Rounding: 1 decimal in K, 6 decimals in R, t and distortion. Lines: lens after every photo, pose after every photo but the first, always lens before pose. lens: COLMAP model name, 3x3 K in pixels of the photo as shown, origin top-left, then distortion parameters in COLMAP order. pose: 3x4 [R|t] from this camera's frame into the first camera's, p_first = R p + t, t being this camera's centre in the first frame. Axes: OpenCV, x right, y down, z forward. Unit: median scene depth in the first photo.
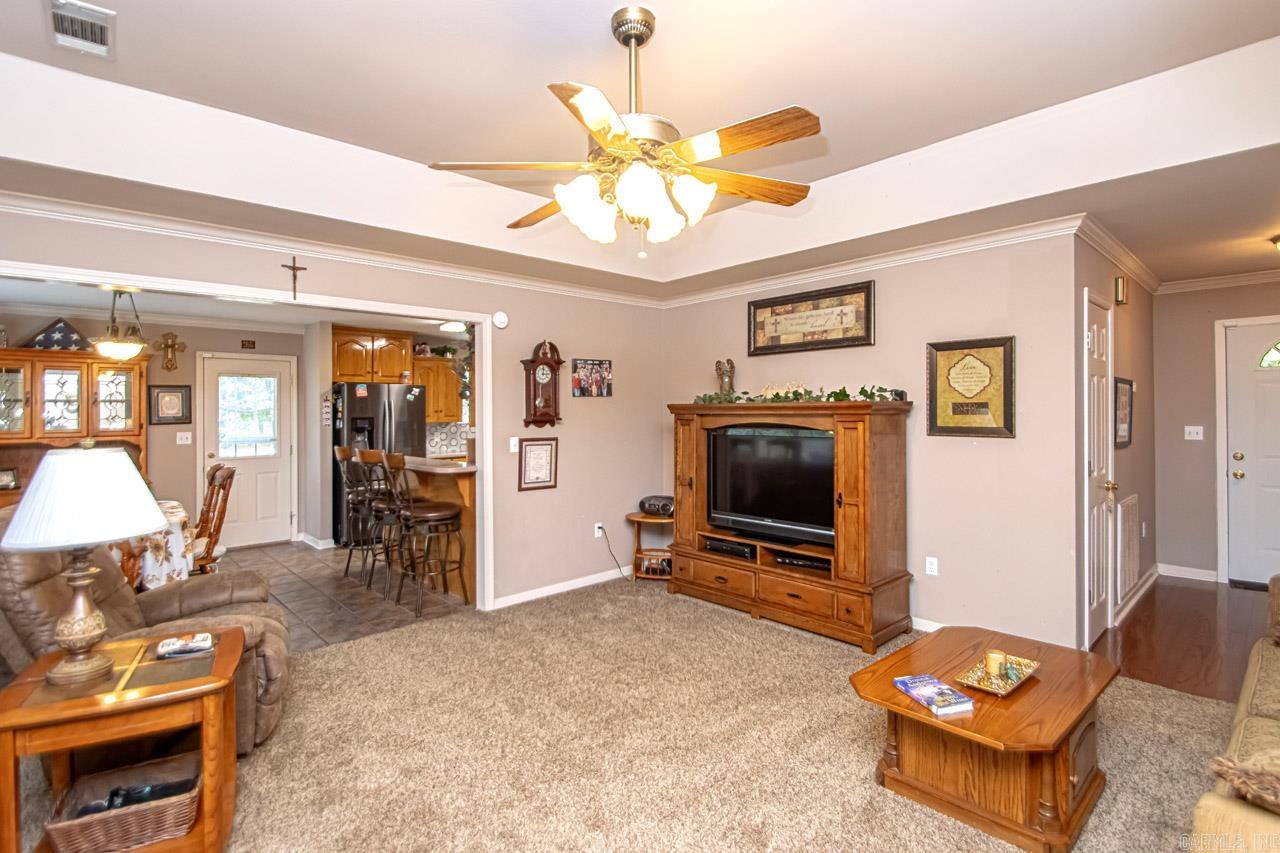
lens RADIAL K [[600.7, 0, 639.3], [0, 600.7, 418.5], [0, 0, 1]] dist [0.018167, -0.016122]
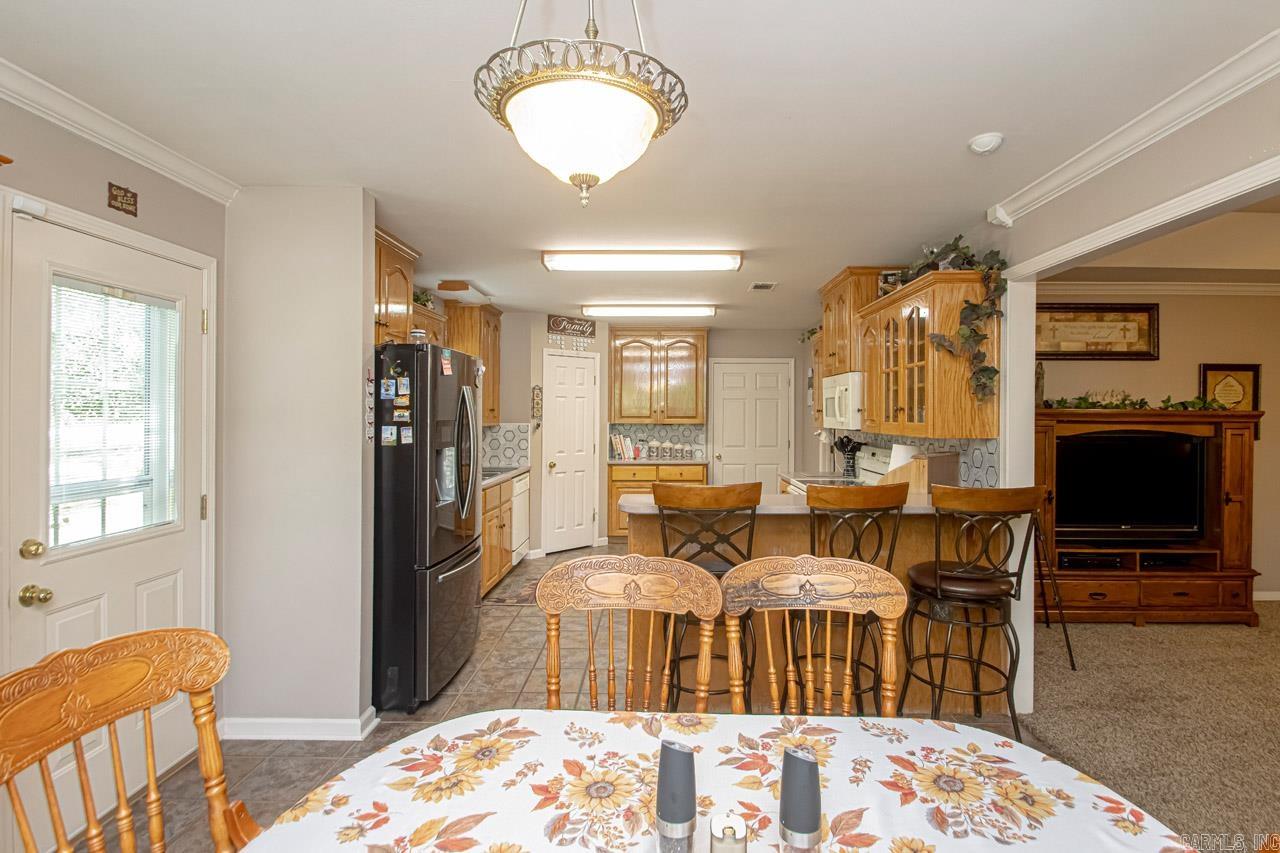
lens RADIAL K [[621.6, 0, 671.5], [0, 621.6, 423.2], [0, 0, 1]] dist [0.018148, -0.019282]
pose [[0.676756, -0.000713, 0.736207, -1.056220], [-0.002270, 0.999993, 0.003056, -0.005144], [-0.736204, -0.003739, 0.676750, 0.844868]]
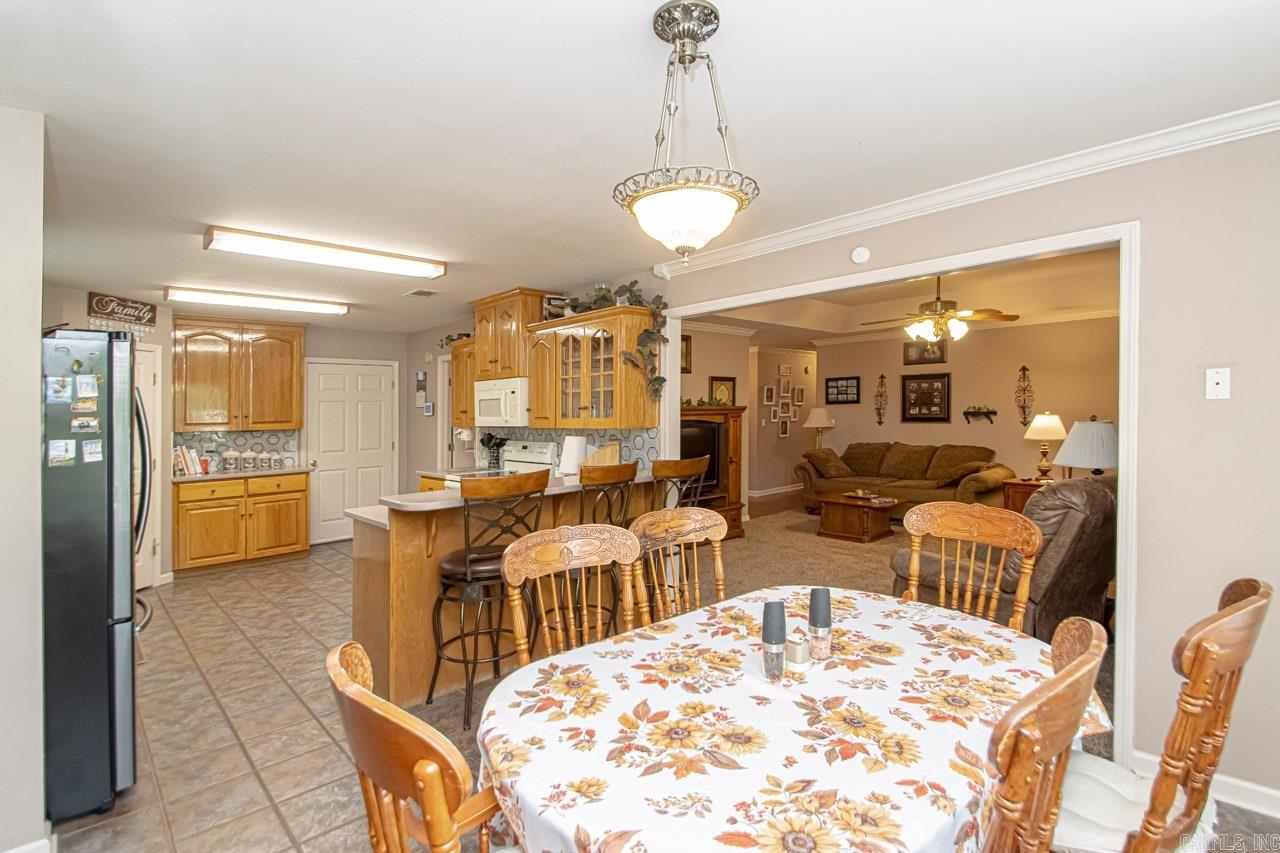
lens RADIAL K [[584.4, 0, 660.2], [0, 584.4, 437.5], [0, 0, 1]] dist [0.000738, -0.000057]
pose [[0.007093, -0.037635, 0.999266, -1.222744], [0.028892, 0.998882, 0.037416, -0.005075], [-0.999557, 0.028606, 0.008172, 1.033386]]
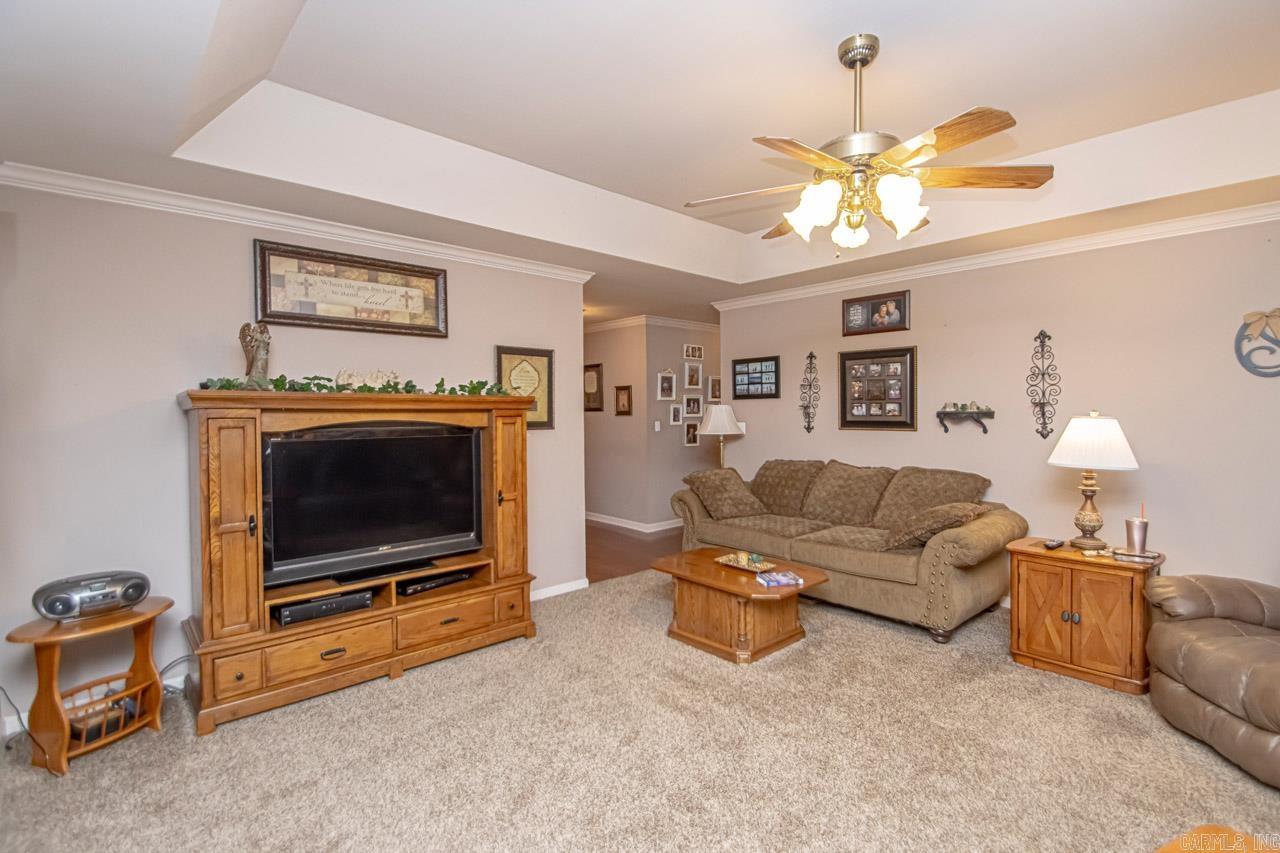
lens RADIAL K [[591.1, 0, 652.6], [0, 591.1, 426.1], [0, 0, 1]] dist [0.018498, -0.016583]
pose [[0.004764, -0.015533, 0.999868, -0.532341], [0.018485, 0.999710, 0.015443, 0.008937], [-0.999818, 0.018409, 0.005050, 0.645308]]
